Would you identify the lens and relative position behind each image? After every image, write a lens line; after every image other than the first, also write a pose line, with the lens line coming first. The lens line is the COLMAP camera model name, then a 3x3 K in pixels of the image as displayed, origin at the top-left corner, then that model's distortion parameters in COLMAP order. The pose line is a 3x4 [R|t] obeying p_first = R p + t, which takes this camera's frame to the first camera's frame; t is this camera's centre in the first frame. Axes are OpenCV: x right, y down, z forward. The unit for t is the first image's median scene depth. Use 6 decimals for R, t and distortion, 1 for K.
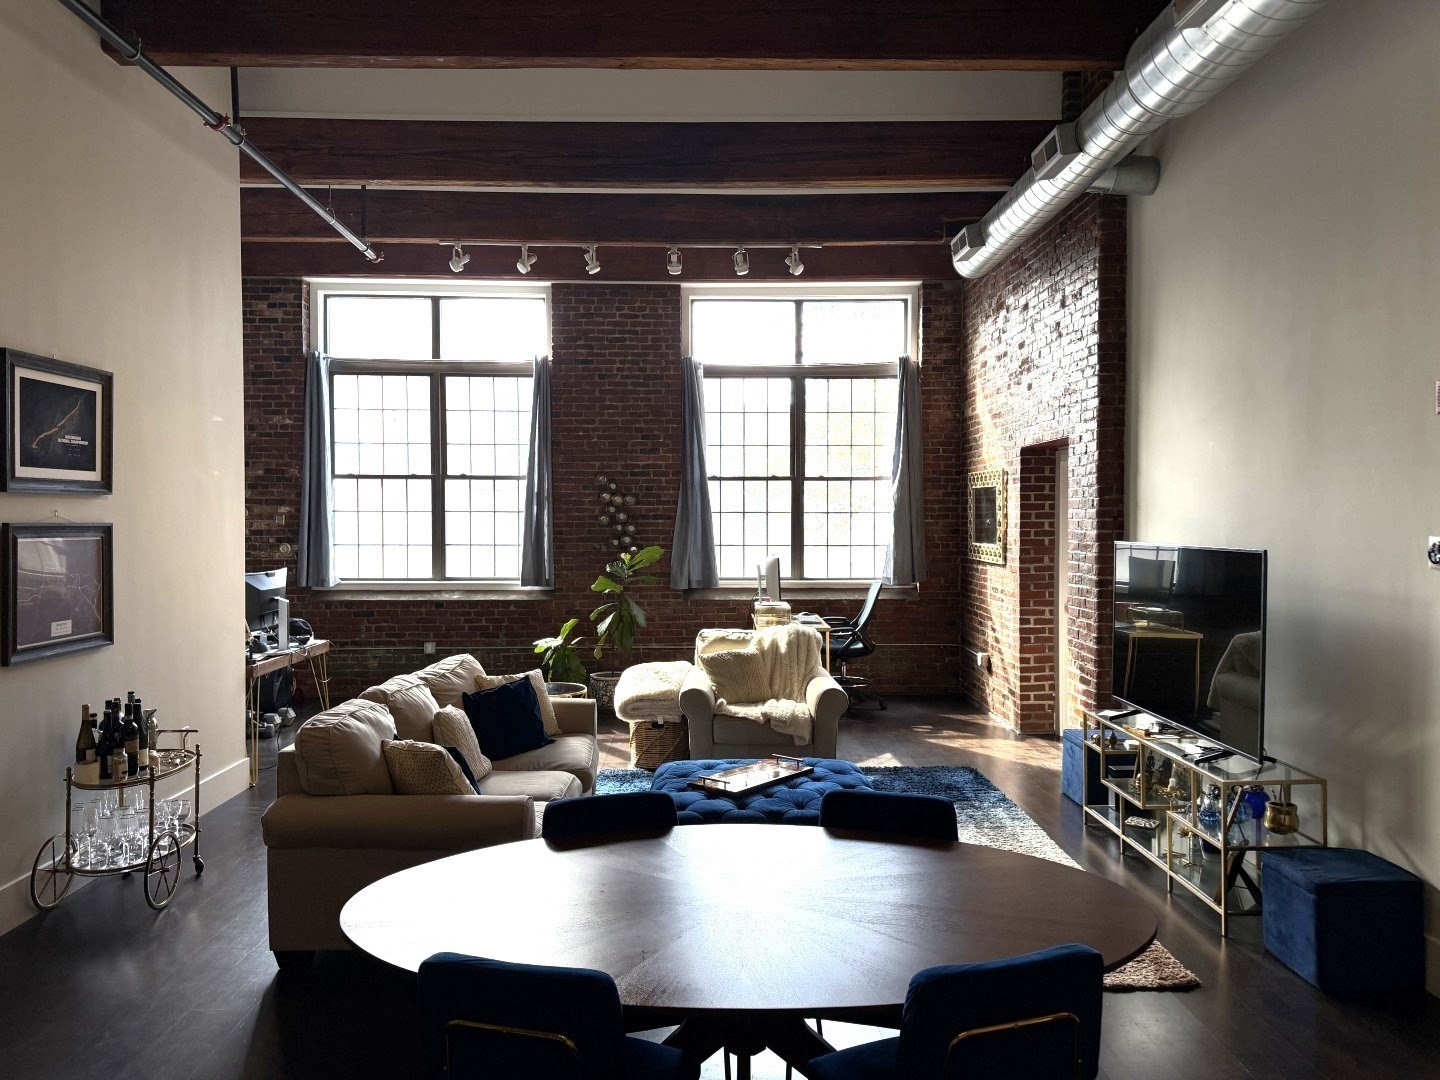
lens RADIAL K [[993.6, 0, 716.5], [0, 993.6, 546.3], [0, 0, 1]] dist [0.149528, -0.303434]
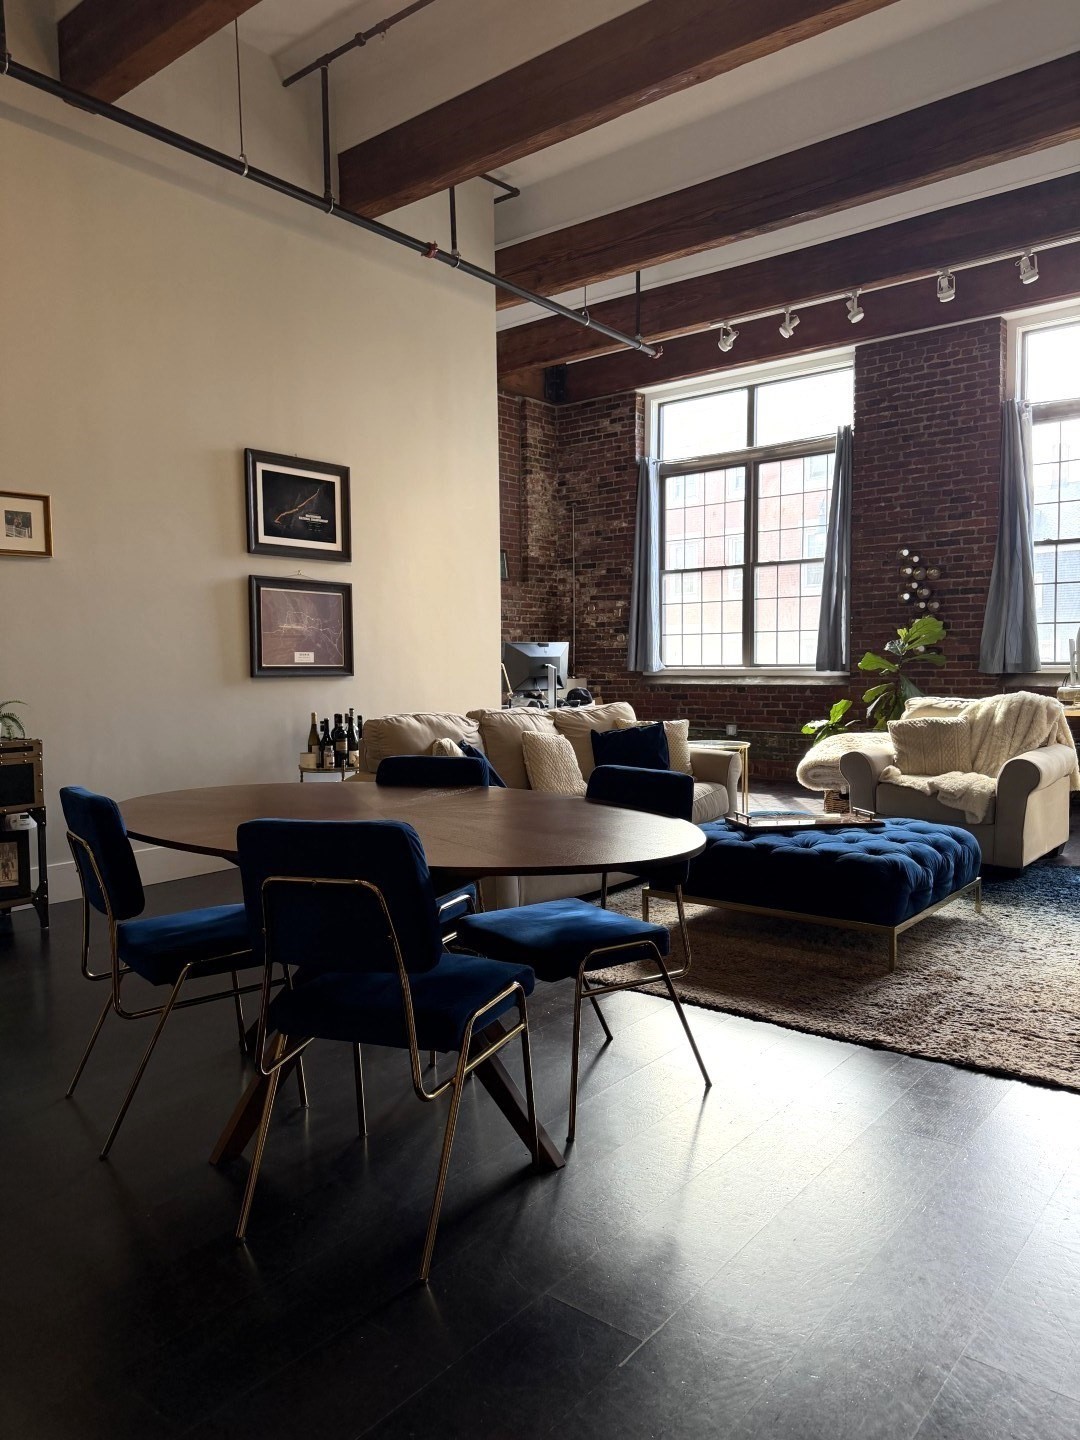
lens RADIAL K [[993.6, 0, 537.5], [0, 993.6, 727.7], [0, 0, 1]] dist [0.149528, -0.303434]
pose [[0.768022, 0.034714, -0.639482, 0.224286], [-0.008372, 0.998989, 0.044174, 0.054697], [0.640368, -0.028572, 0.767536, 0.074131]]
